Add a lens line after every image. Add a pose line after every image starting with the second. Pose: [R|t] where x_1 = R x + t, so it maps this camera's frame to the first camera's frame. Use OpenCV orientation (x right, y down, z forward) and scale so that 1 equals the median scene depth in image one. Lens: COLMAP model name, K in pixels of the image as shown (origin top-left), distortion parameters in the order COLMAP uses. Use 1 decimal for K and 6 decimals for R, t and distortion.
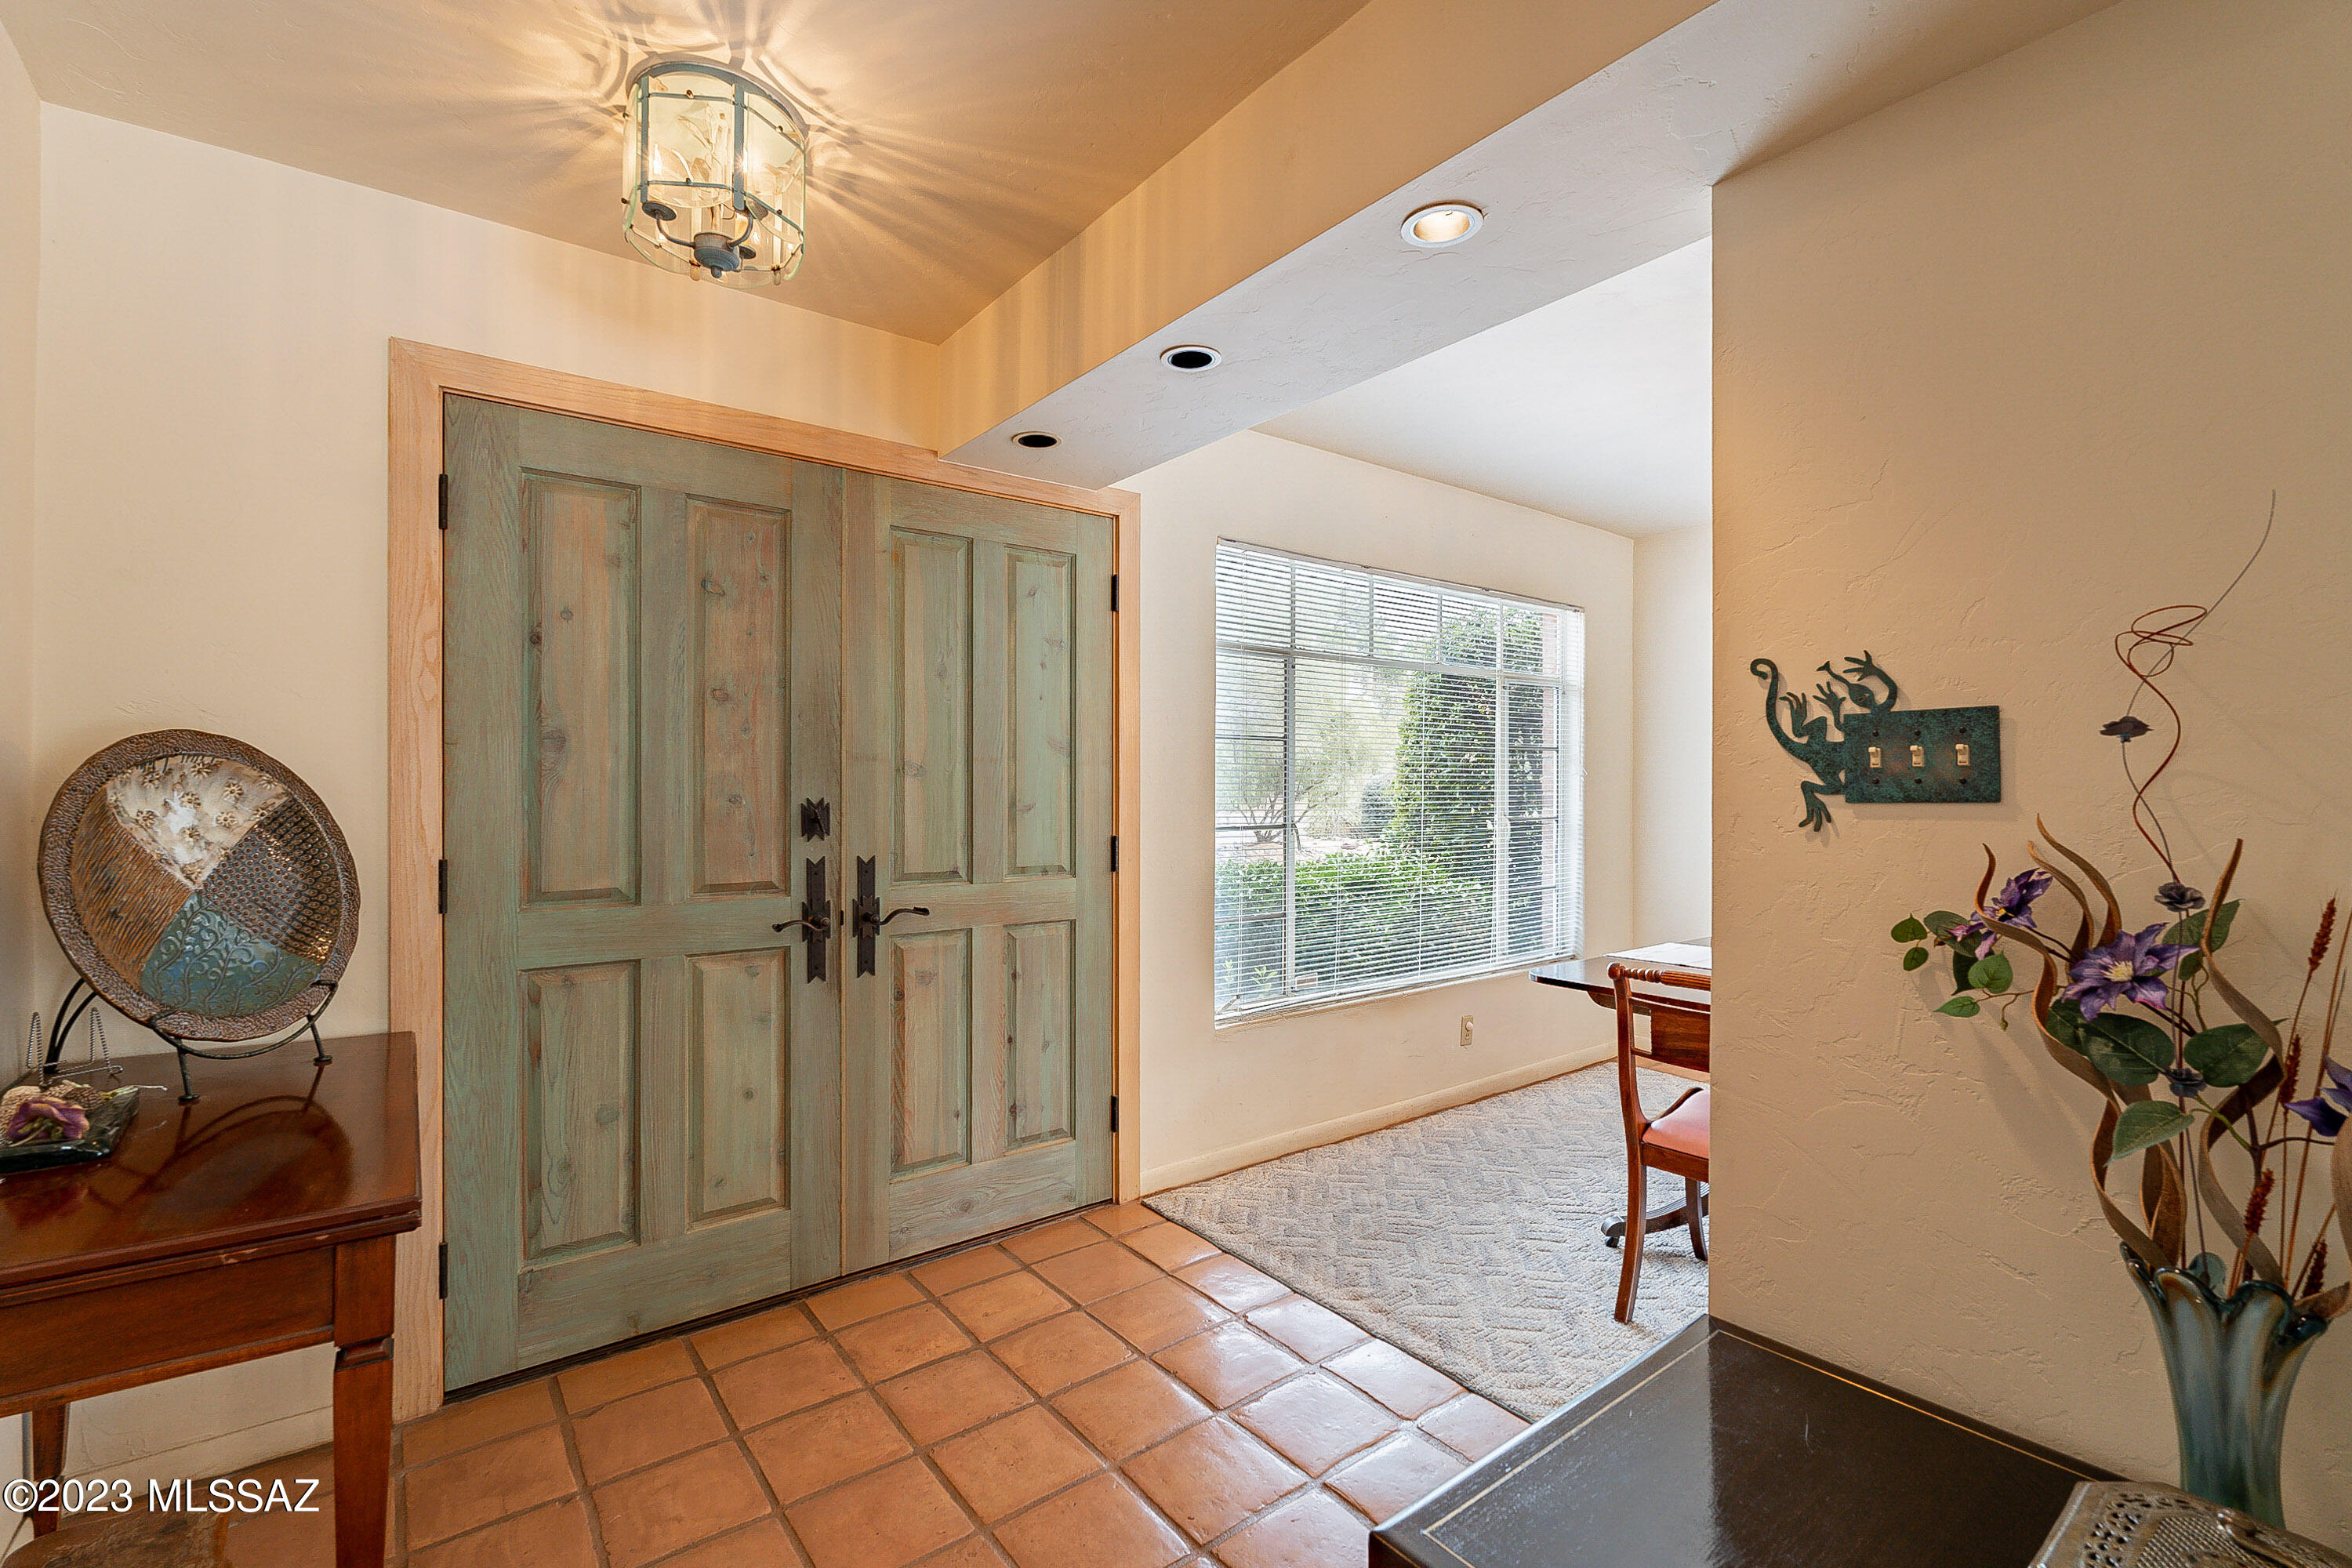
lens RADIAL K [[1029.8, 0, 1176.0], [0, 1029.8, 784.0], [0, 0, 1]] dist [-0.003835, 0.000634]
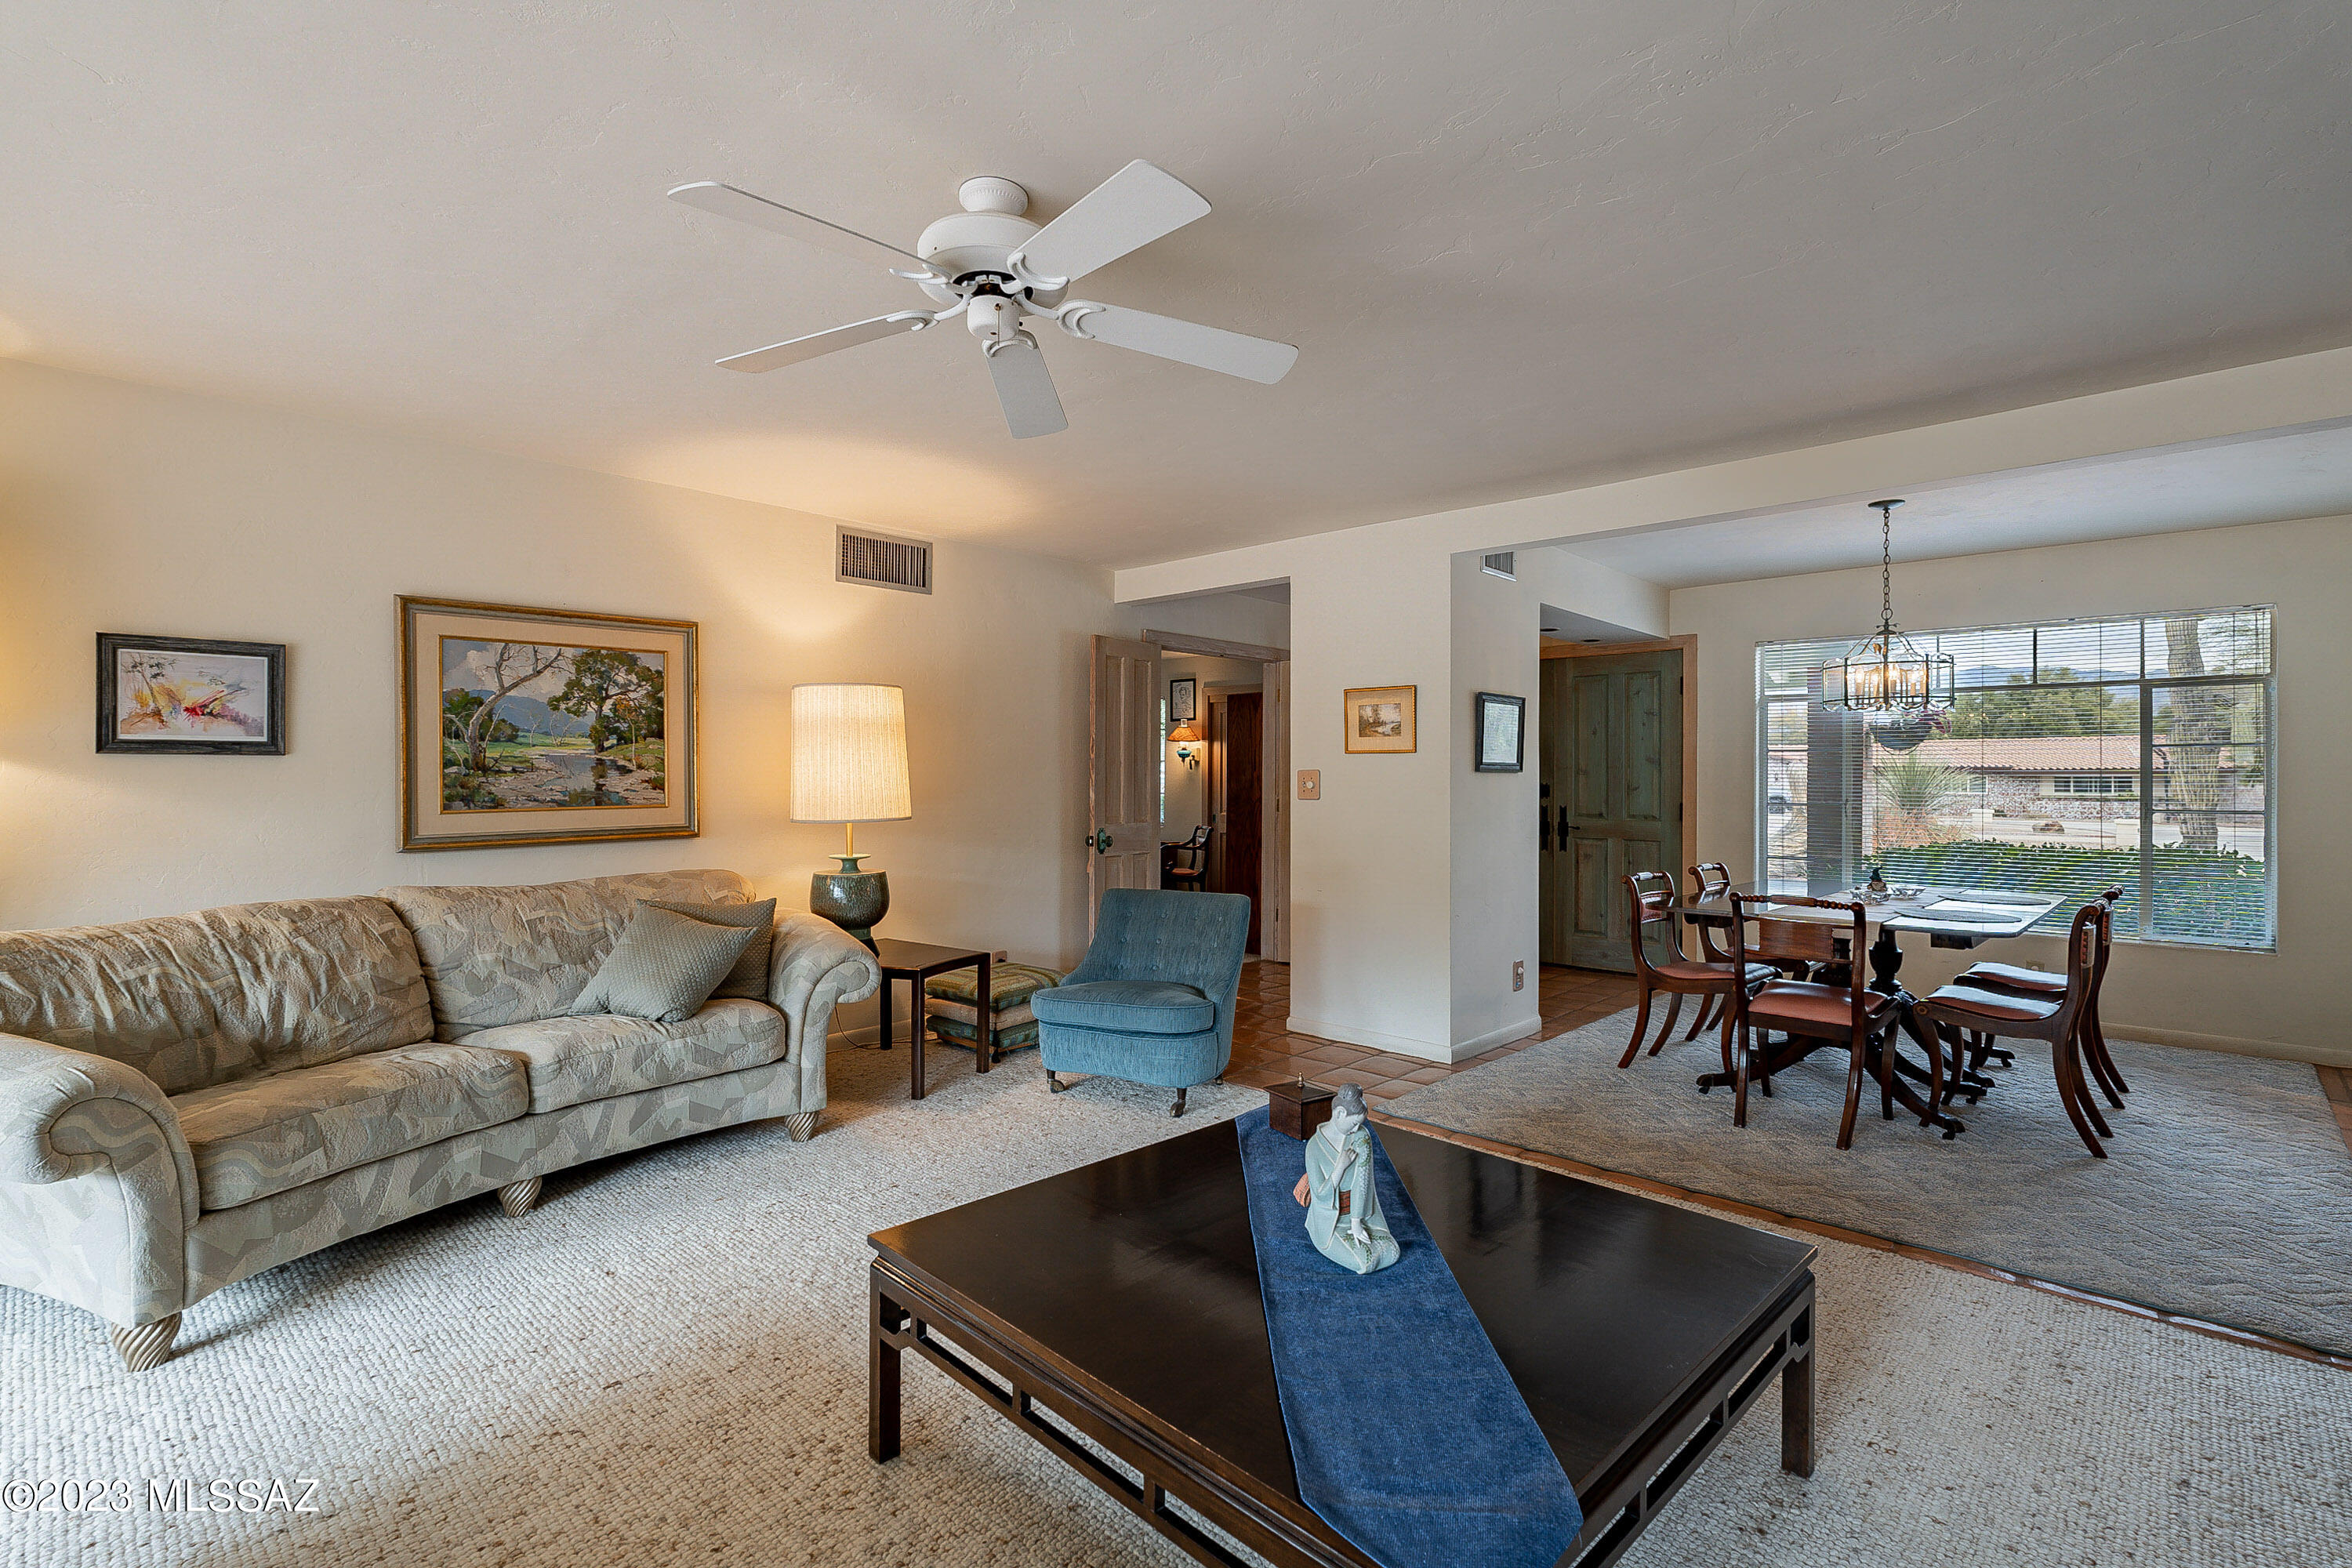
lens RADIAL K [[1086.8, 0, 1182.4], [0, 1086.8, 774.5], [0, 0, 1]] dist [0.003946, 0.000810]
pose [[0.156516, -0.004814, -0.987664, 2.340550], [-0.002177, 0.999984, -0.005219, 0.007645], [0.987673, 0.002967, 0.156503, -0.395903]]
